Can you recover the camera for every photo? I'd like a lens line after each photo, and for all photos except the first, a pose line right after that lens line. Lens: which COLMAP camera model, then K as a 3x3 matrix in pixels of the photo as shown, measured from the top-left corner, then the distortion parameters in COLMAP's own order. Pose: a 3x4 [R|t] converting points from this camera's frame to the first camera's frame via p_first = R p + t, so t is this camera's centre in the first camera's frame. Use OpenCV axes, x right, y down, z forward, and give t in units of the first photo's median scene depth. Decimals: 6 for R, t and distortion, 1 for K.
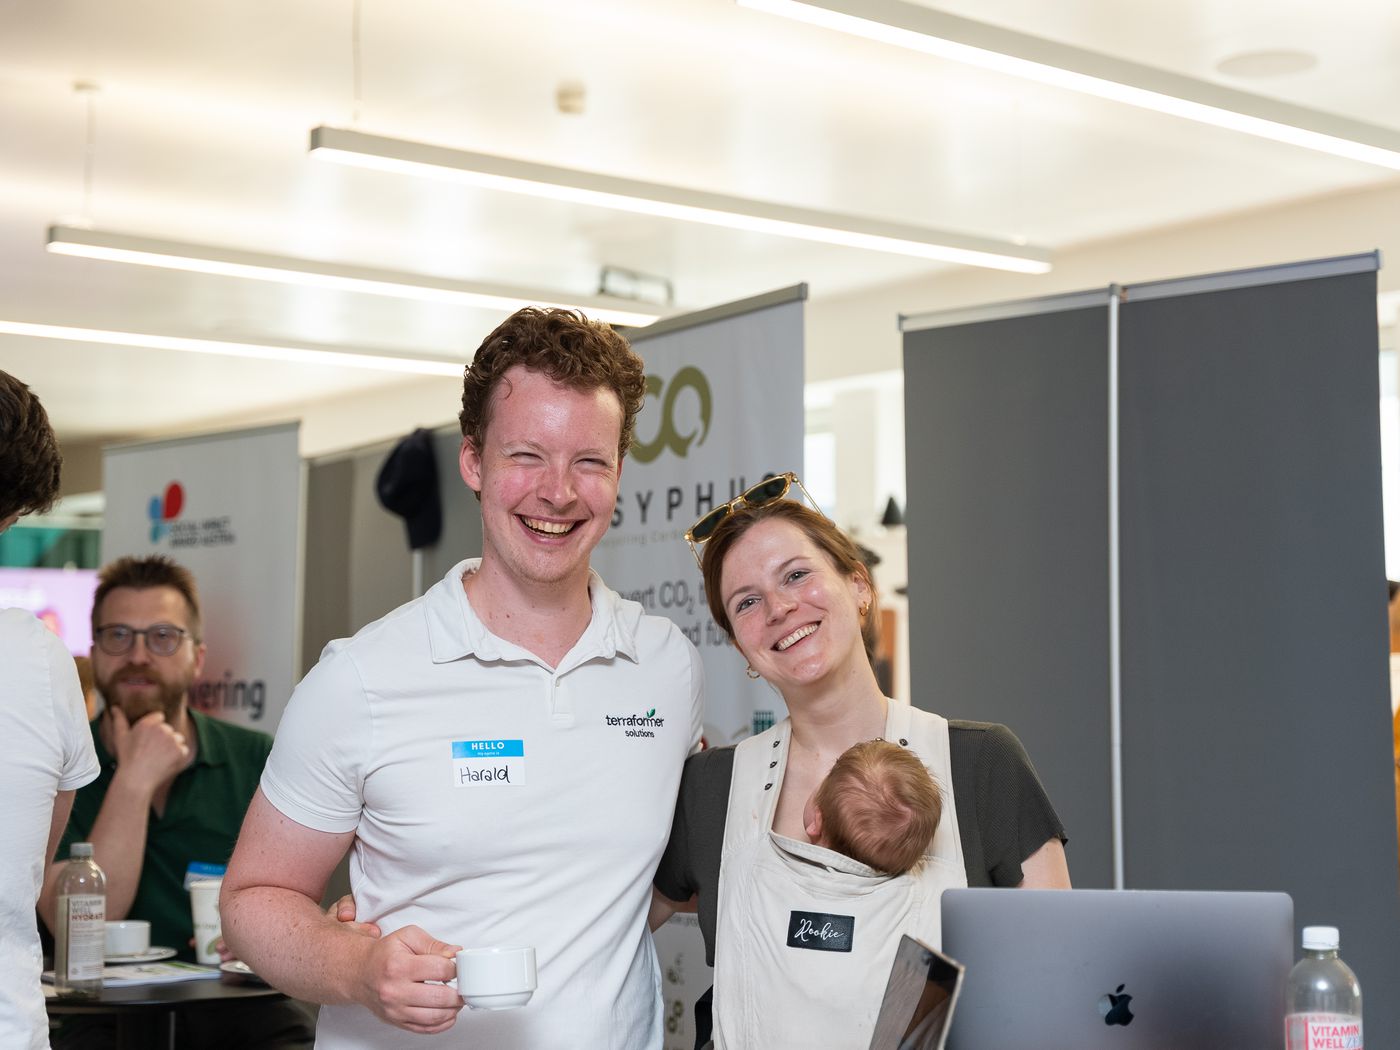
lens RADIAL K [[2295.8, 0, 700.0], [0, 2295.8, 525.0], [0, 0, 1]] dist [0.015466, -0.043649]
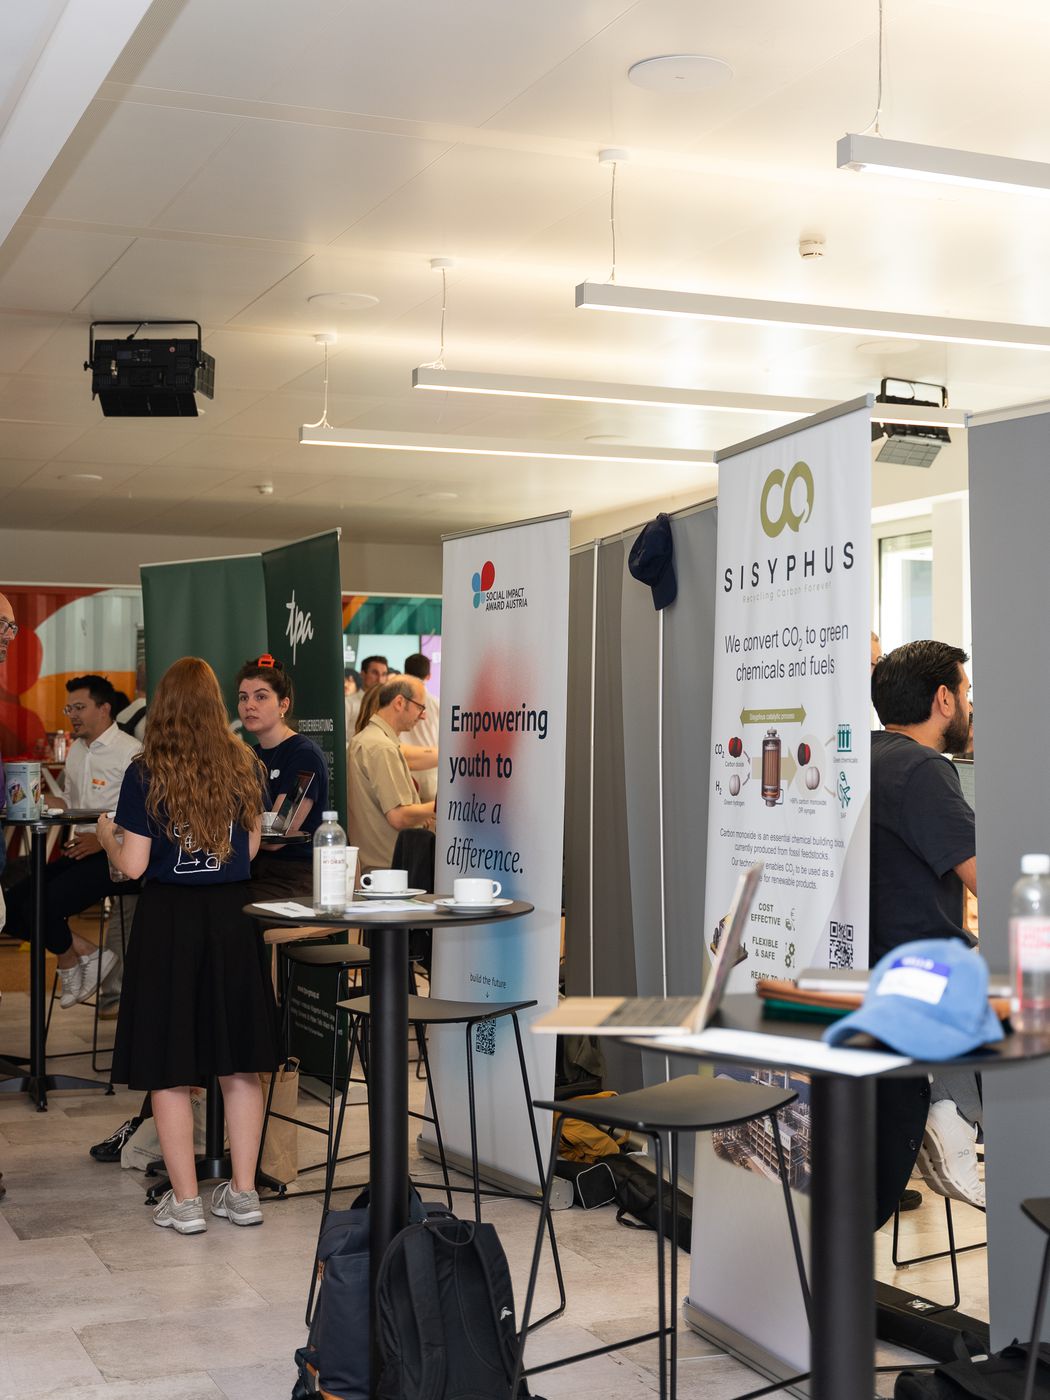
lens RADIAL K [[1921.0, 0, 525.0], [0, 1921.0, 700.0], [0, 0, 1]] dist [-0.000356, 0.003389]
pose [[0.961205, -0.003781, -0.275809, 0.143219], [0.018507, 0.998537, 0.050810, 0.007583], [0.275214, -0.053944, 0.959868, -0.094798]]
